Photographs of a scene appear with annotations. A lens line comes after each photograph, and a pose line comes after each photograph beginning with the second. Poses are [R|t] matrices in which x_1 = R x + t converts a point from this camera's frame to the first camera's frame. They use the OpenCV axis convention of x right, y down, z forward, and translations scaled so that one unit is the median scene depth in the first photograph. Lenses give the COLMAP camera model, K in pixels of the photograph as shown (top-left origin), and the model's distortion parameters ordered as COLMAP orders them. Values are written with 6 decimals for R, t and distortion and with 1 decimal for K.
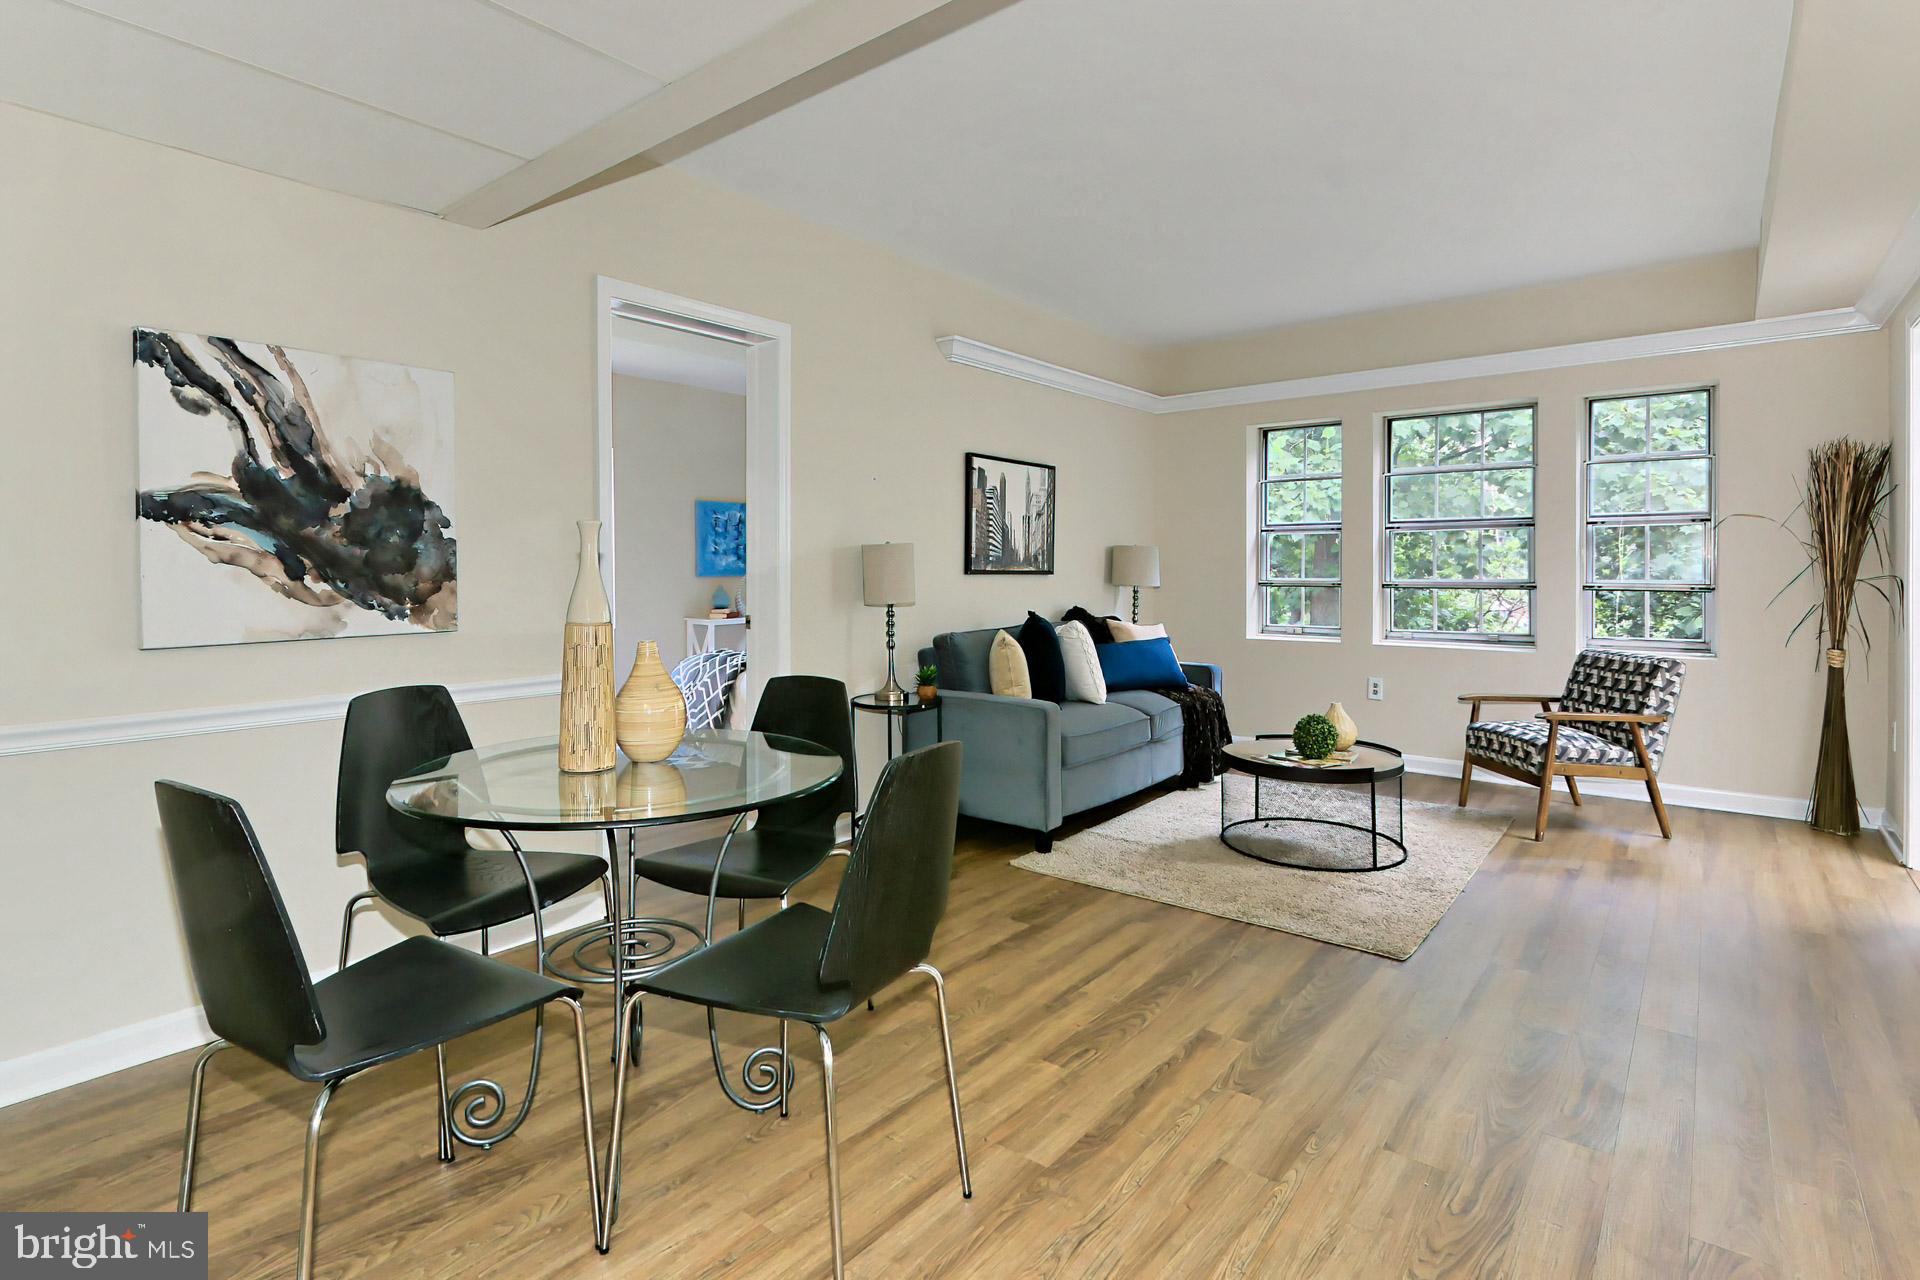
lens RADIAL K [[1028.7, 0, 958.4], [0, 1028.7, 570.7], [0, 0, 1]] dist [-0.002993, 0.000263]
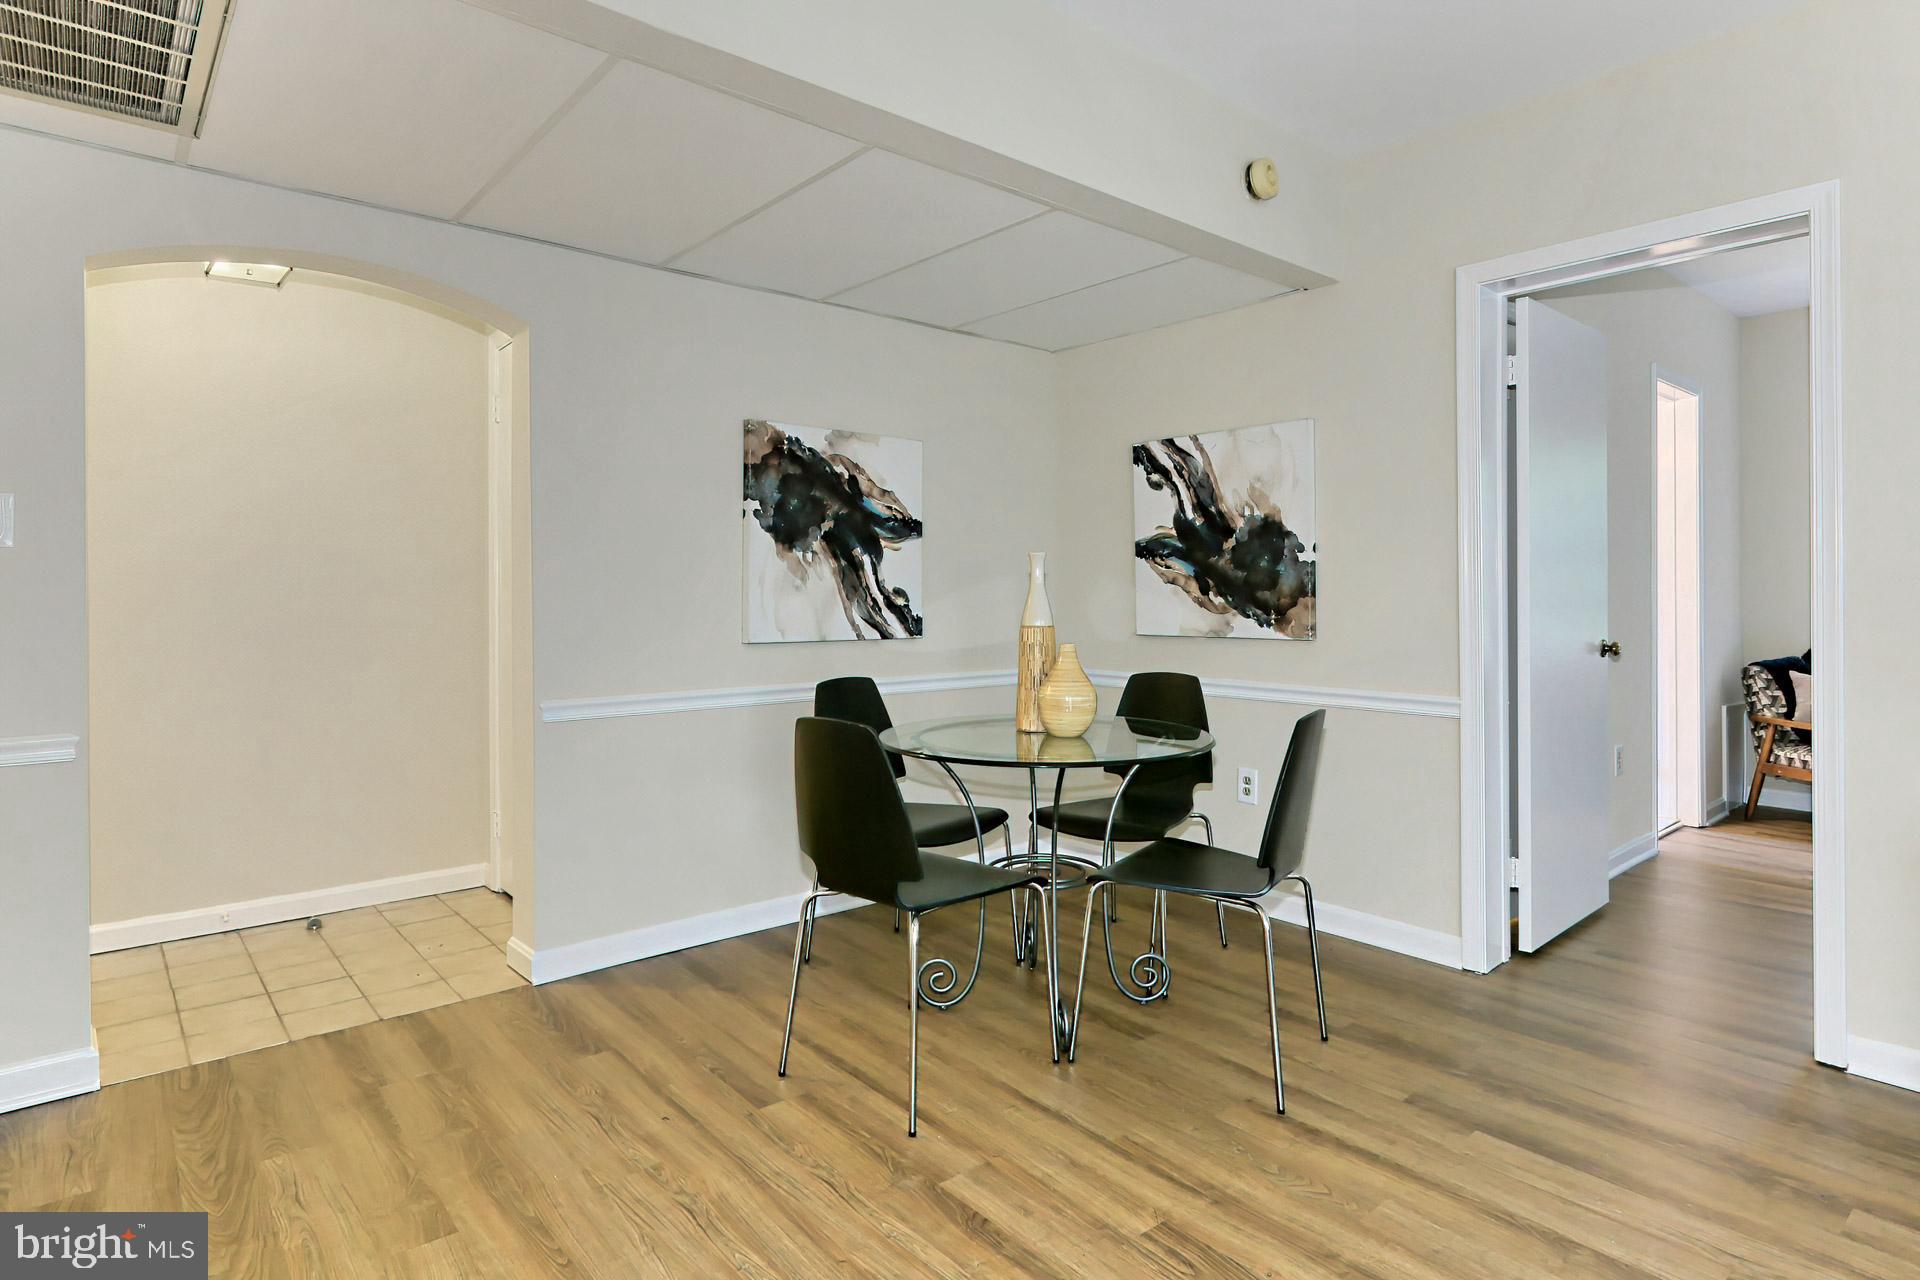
lens RADIAL K [[1030.2, 0, 936.5], [0, 1030.2, 594.7], [0, 0, 1]] dist [-0.007393, -0.000130]
pose [[-0.242565, 0.007254, -0.970108, 0.844839], [-0.002351, 0.999965, 0.008065, -0.001763], [0.970132, 0.004237, -0.242539, 0.991743]]
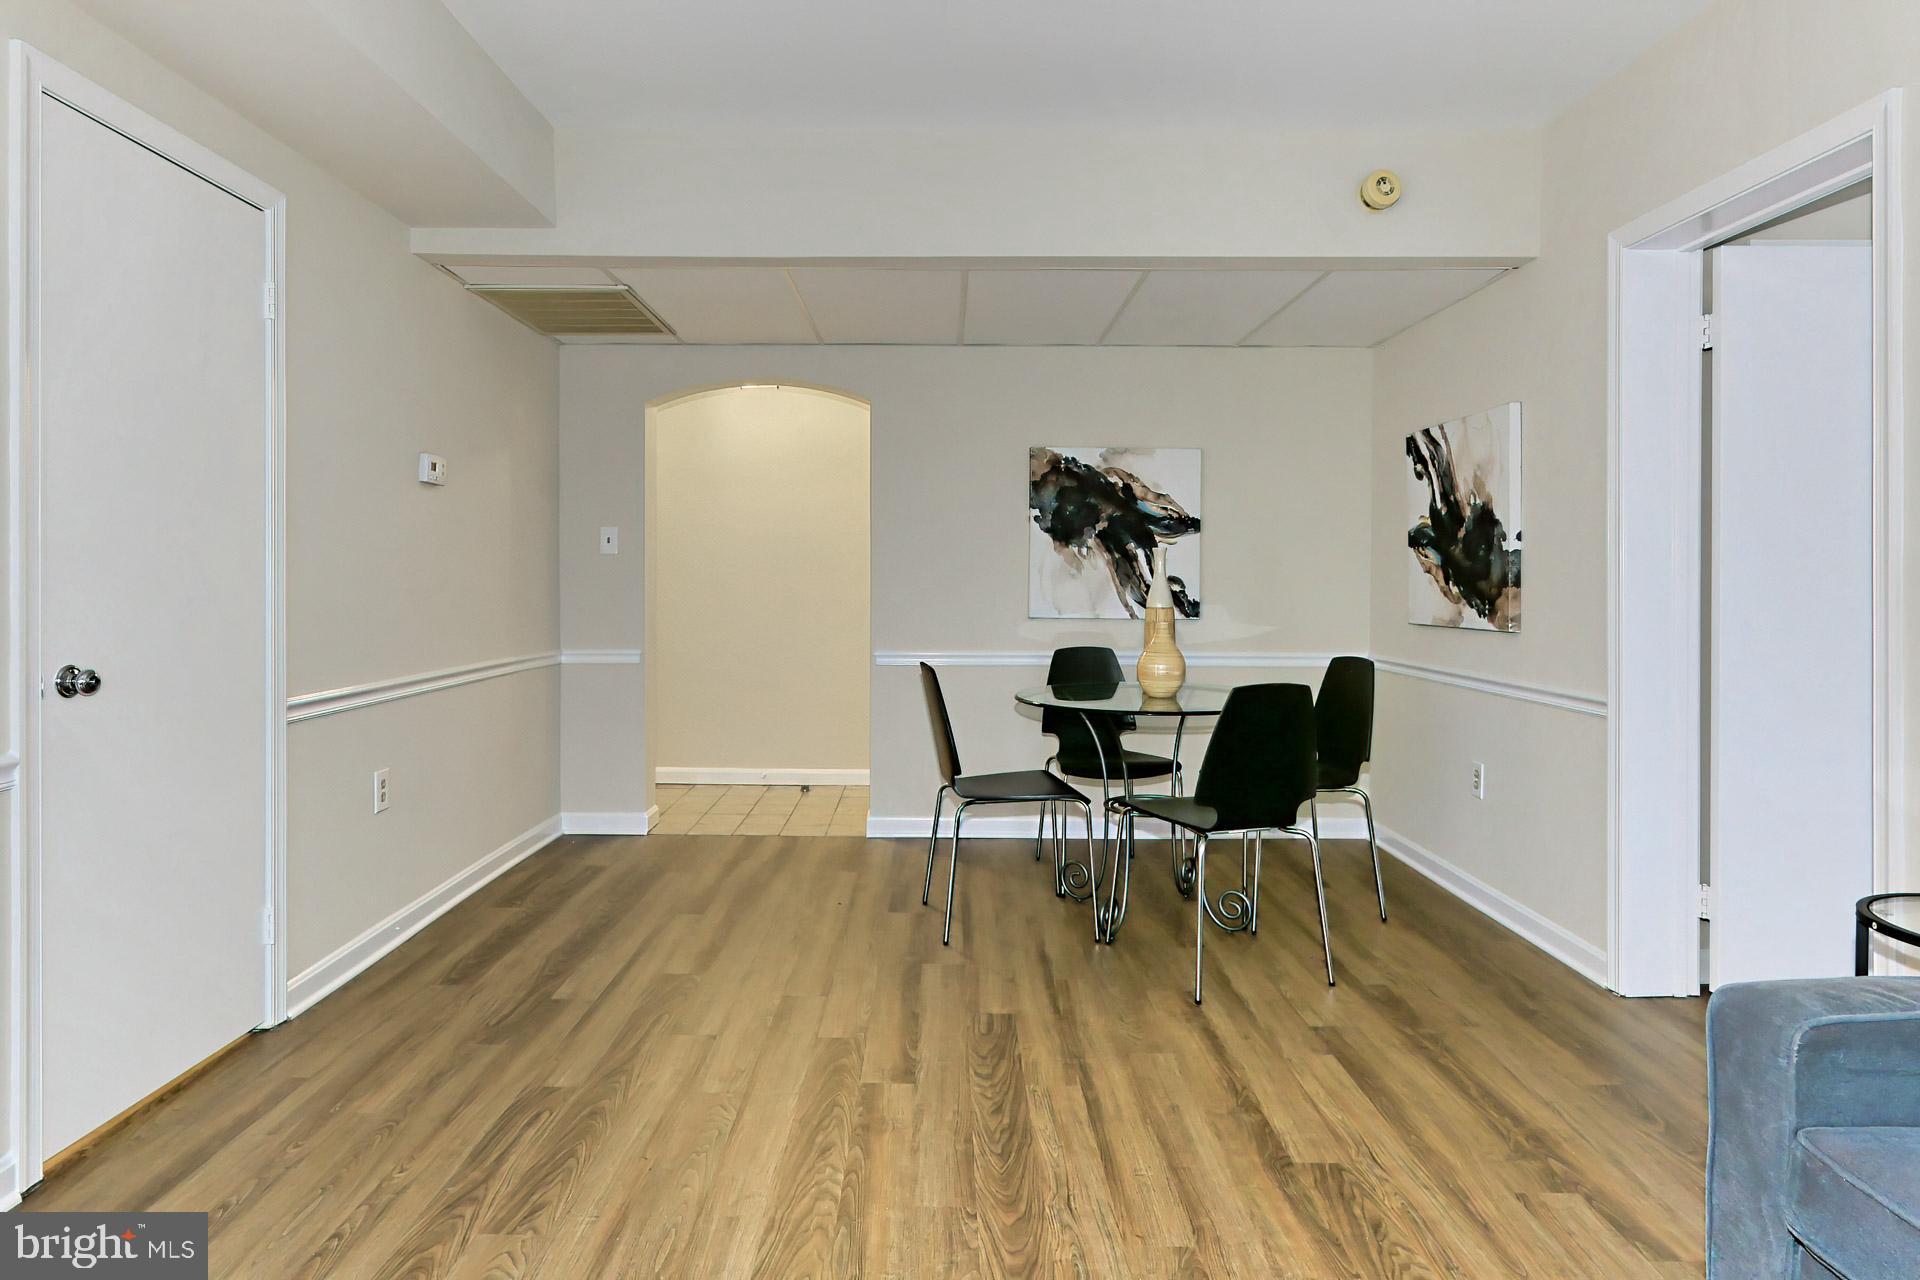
lens RADIAL K [[1061.7, 0, 925.8], [0, 1061.7, 584.4], [0, 0, 1]] dist [-0.006186, 0.000174]
pose [[-0.813677, 0.003393, -0.581307, 0.805929], [-0.004325, 0.999920, 0.011889, -0.004979], [0.581301, 0.012188, -0.813597, 1.788874]]
